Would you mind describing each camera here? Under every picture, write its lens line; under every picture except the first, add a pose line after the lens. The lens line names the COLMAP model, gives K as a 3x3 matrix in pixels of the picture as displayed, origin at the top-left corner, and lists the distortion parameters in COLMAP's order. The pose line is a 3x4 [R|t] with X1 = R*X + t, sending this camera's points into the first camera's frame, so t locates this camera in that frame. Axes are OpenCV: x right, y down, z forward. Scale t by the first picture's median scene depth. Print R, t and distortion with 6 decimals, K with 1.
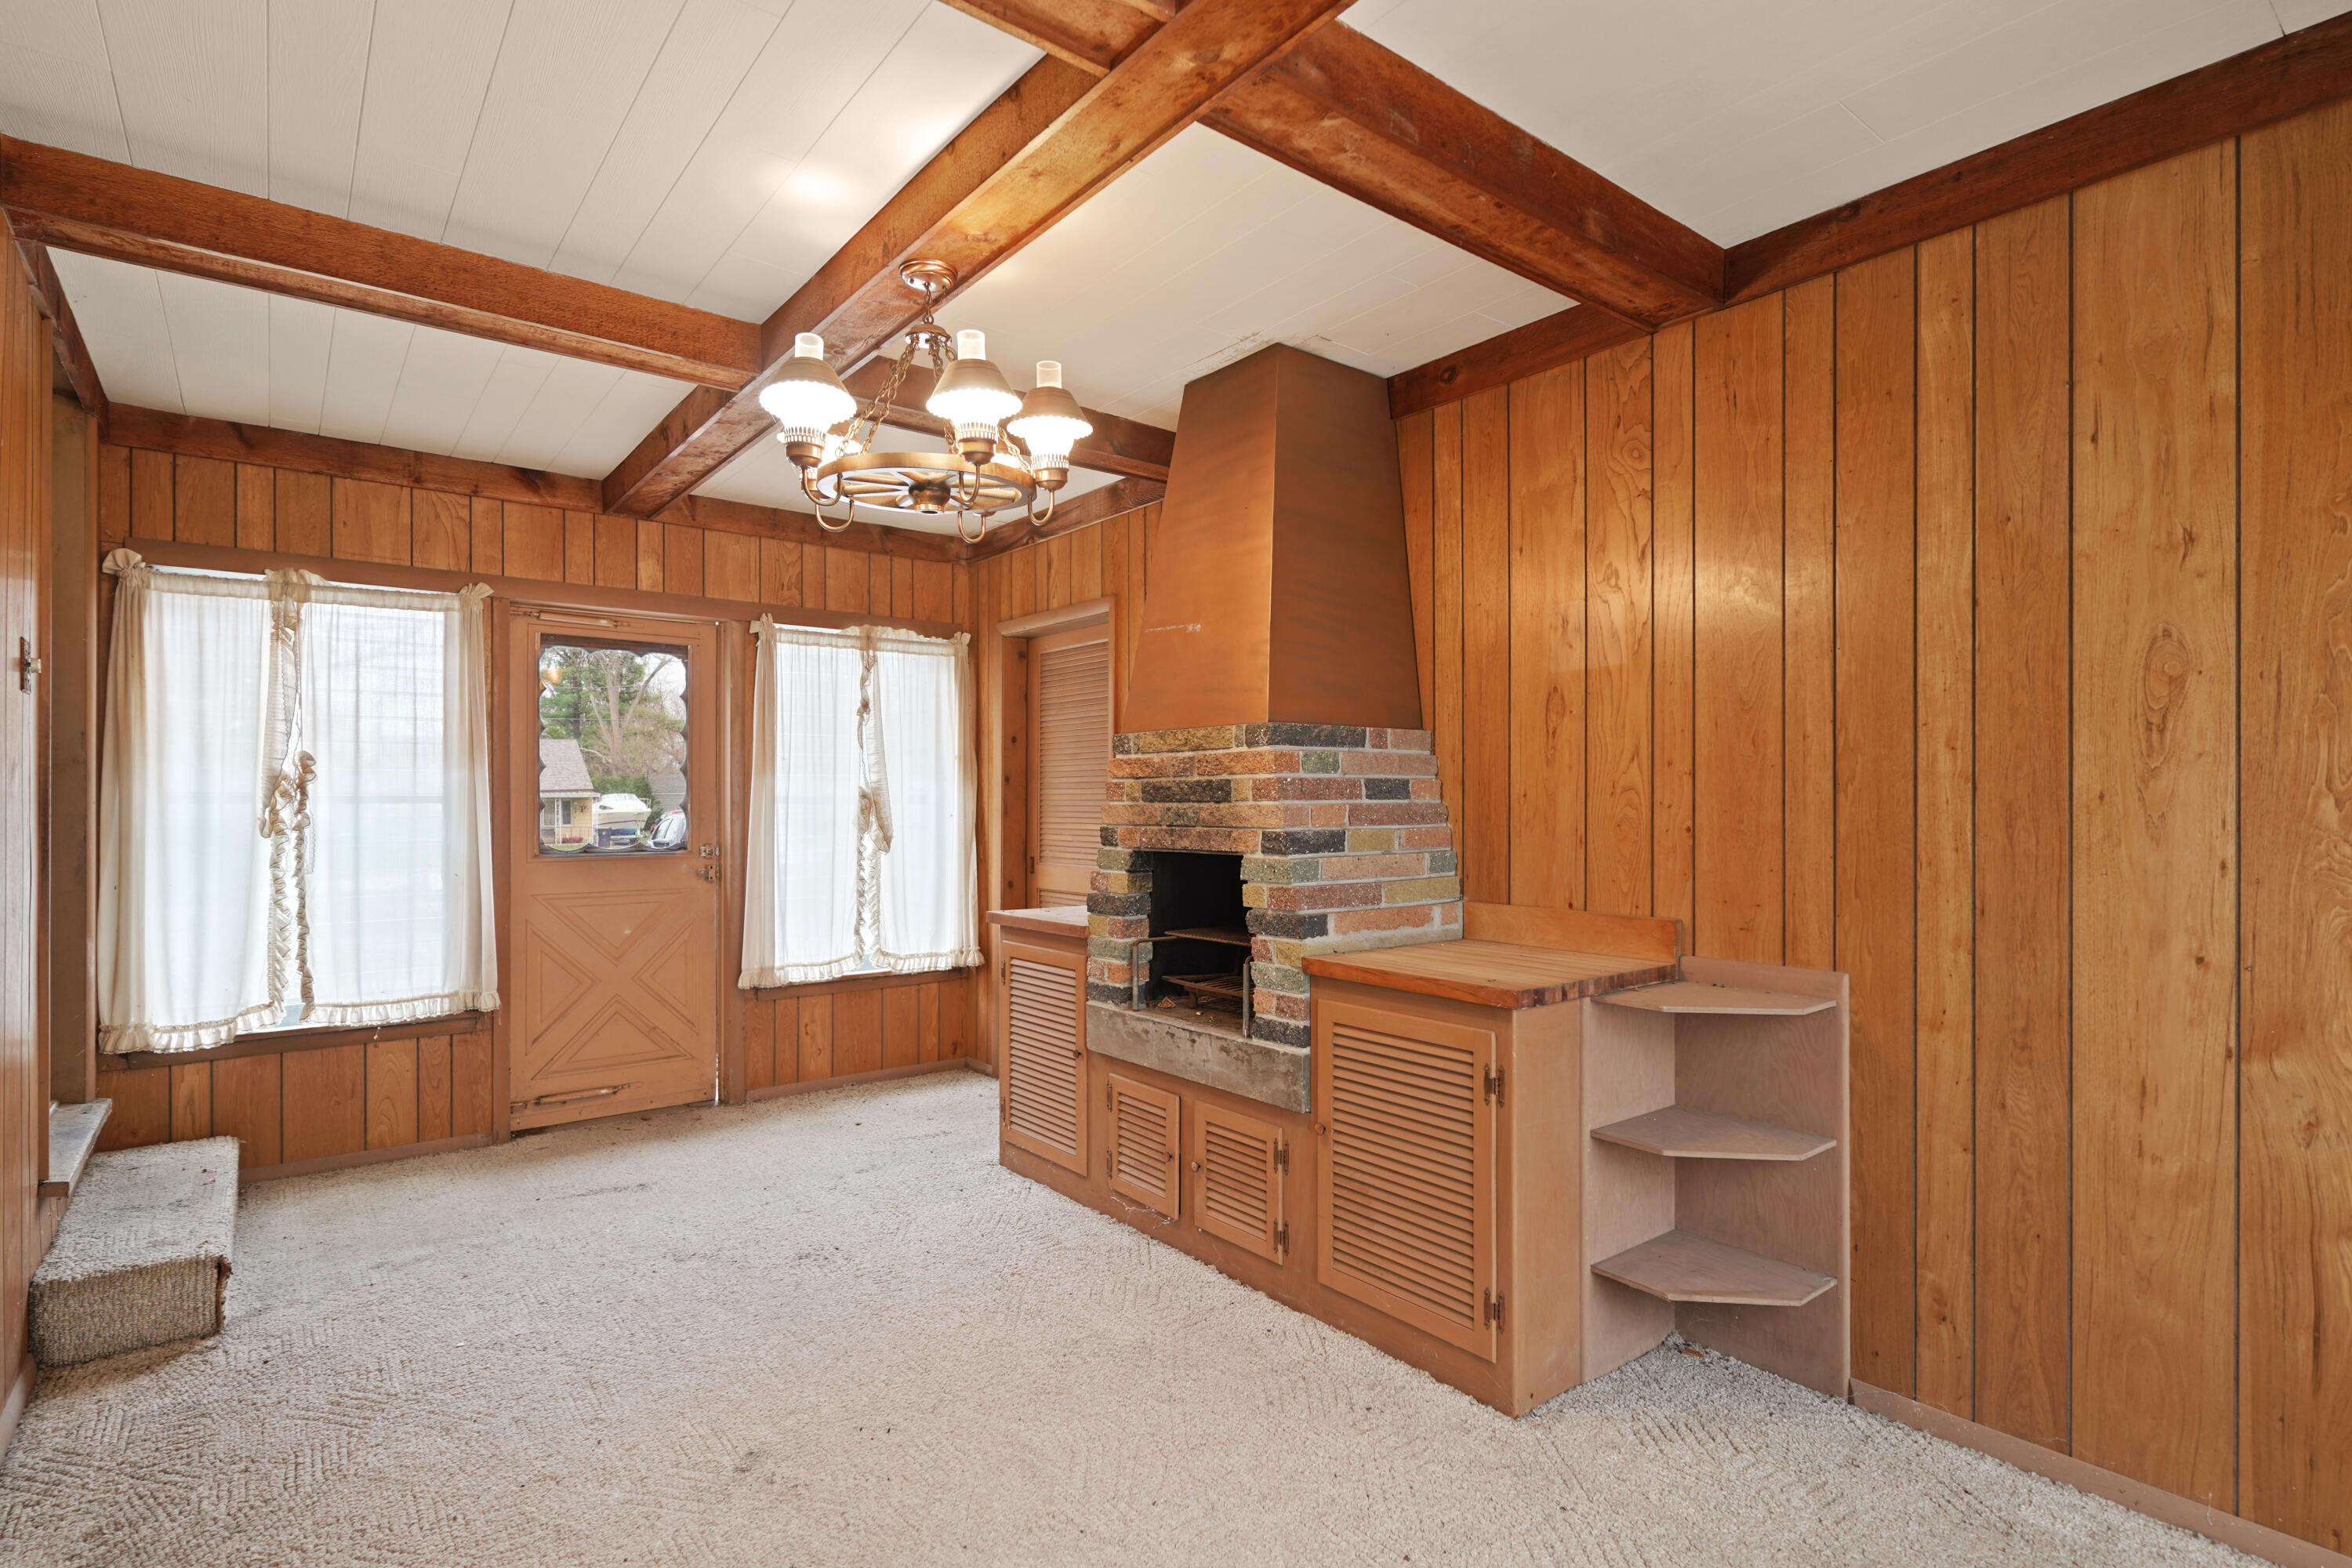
lens RADIAL K [[1145.9, 0, 1187.6], [0, 1145.9, 789.9], [0, 0, 1]] dist [0.005407, -0.003232]
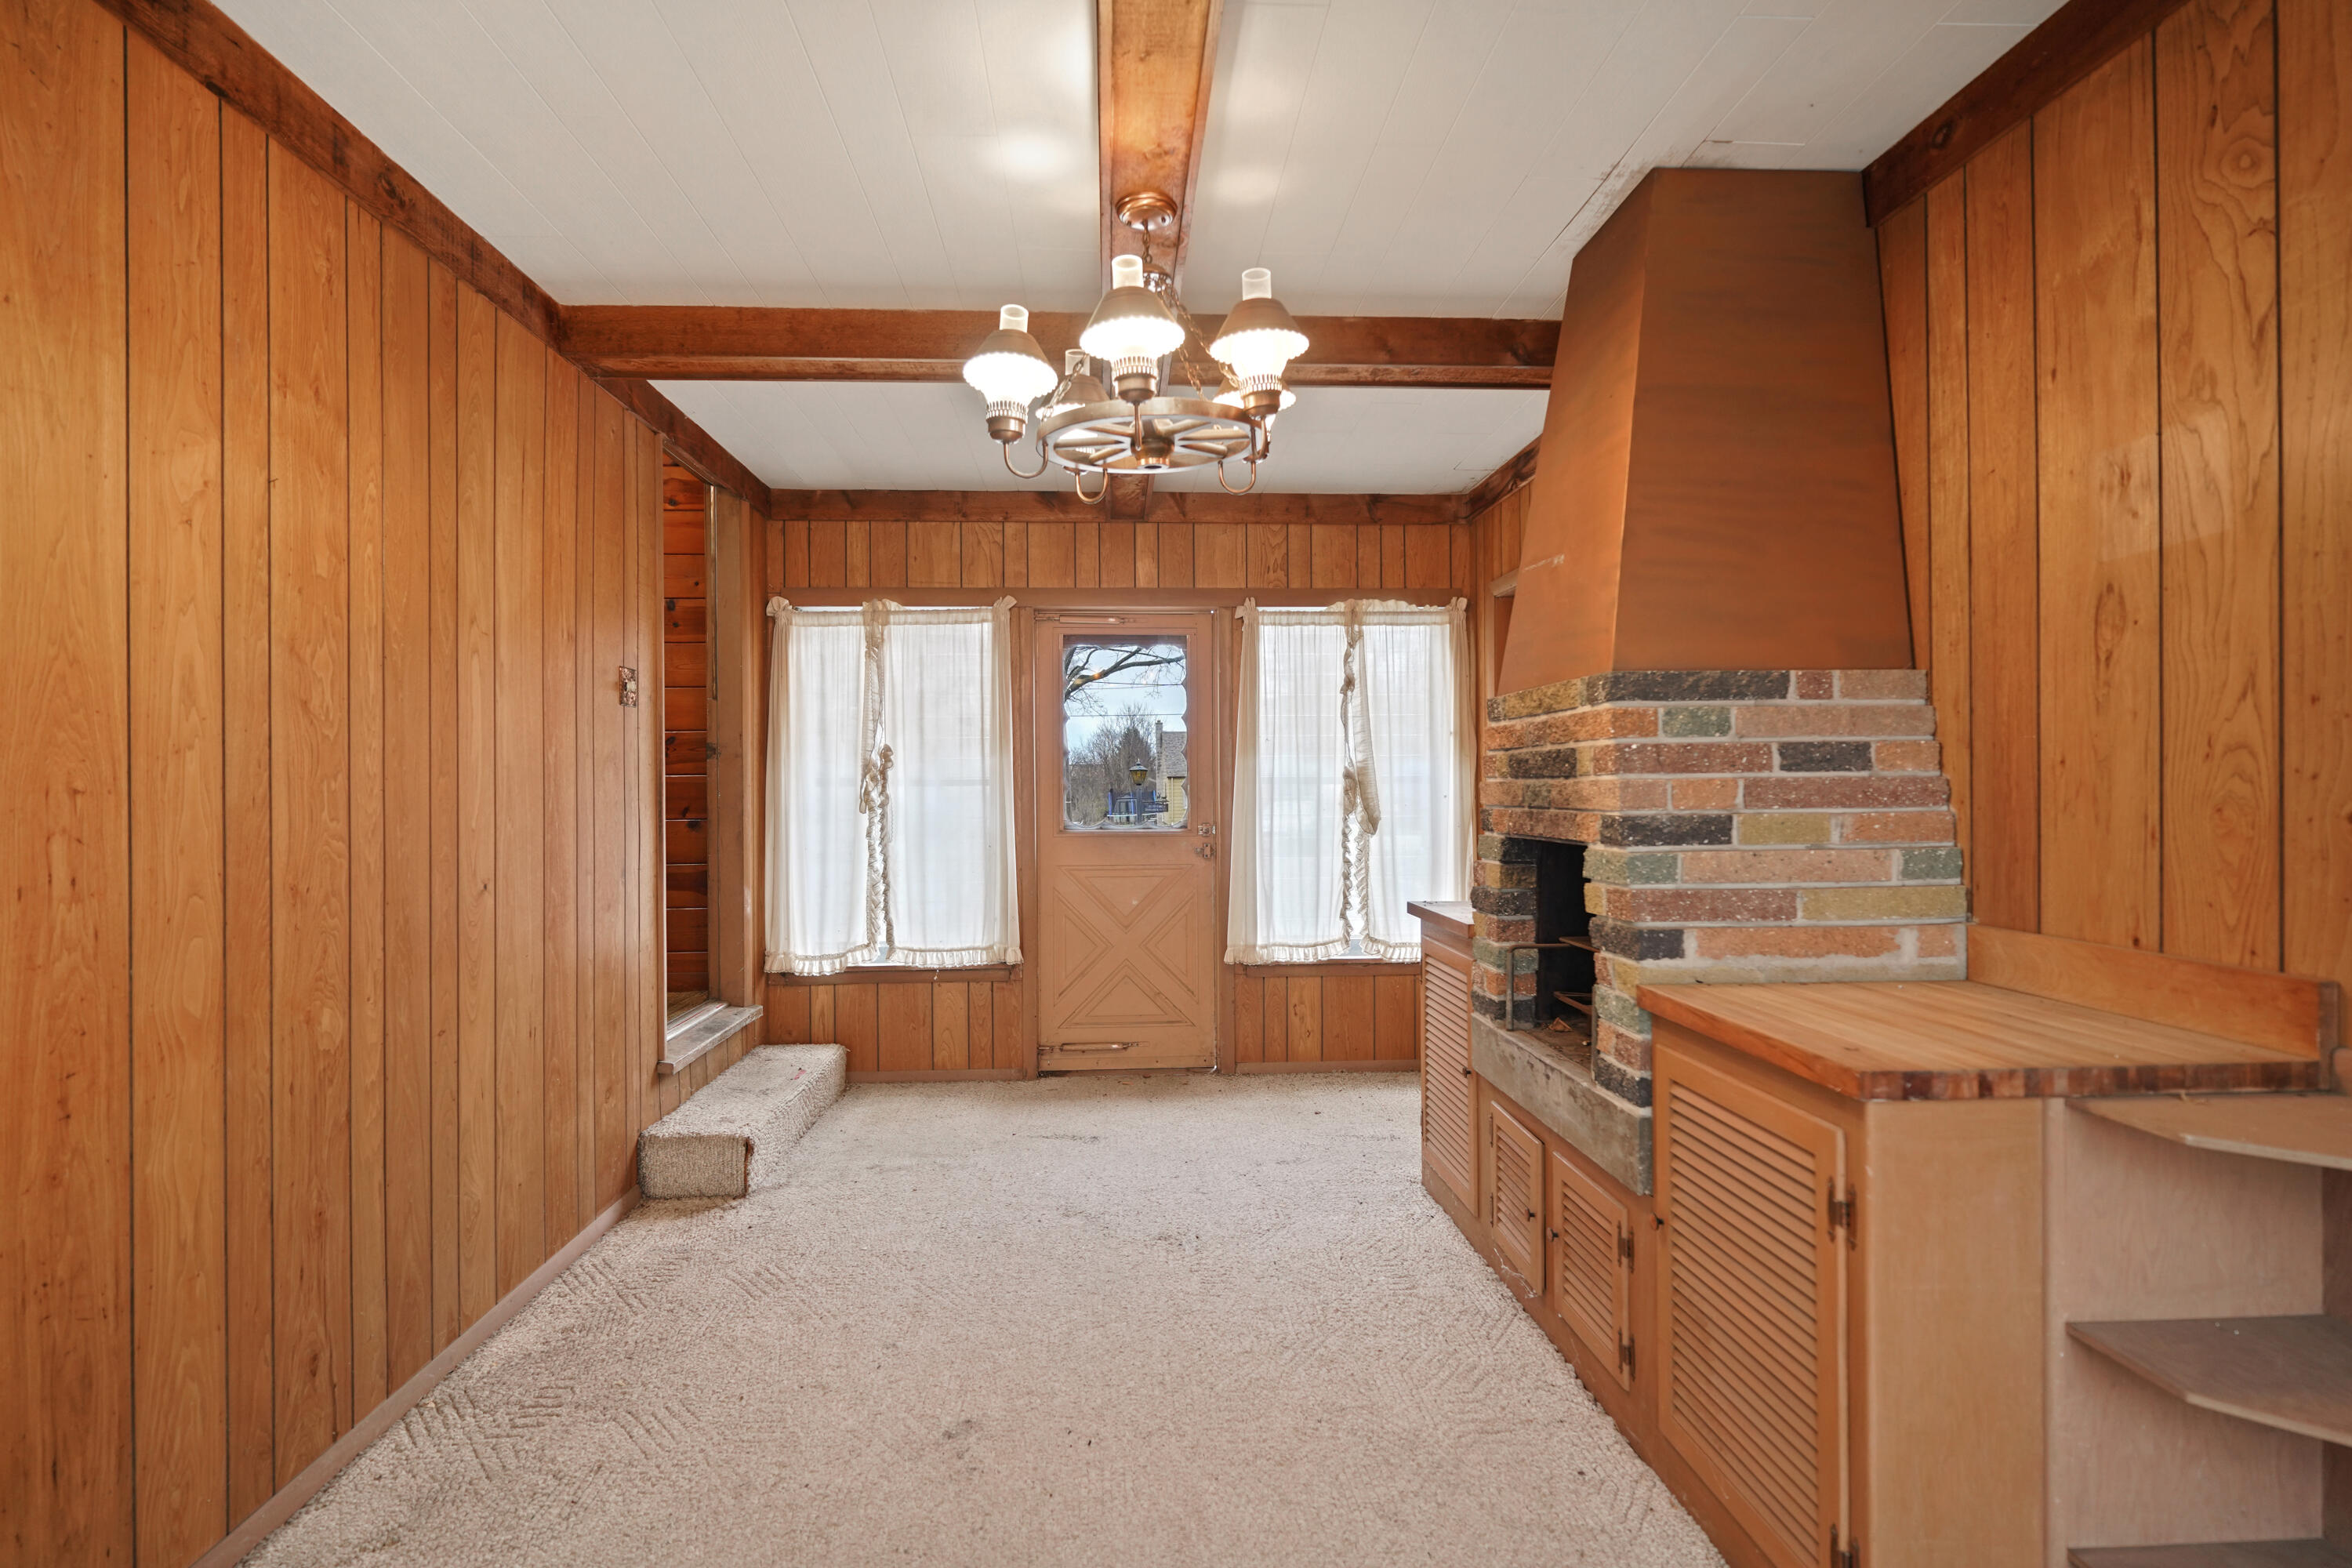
lens RADIAL K [[1145.9, 0, 1172.3], [0, 1145.9, 779.0], [0, 0, 1]] dist [0.005407, -0.003232]
pose [[0.816353, -0.009142, -0.577482, 0.256564], [0.012819, 0.999915, 0.002291, 0.006390], [0.577412, -0.009273, 0.816401, 0.200205]]
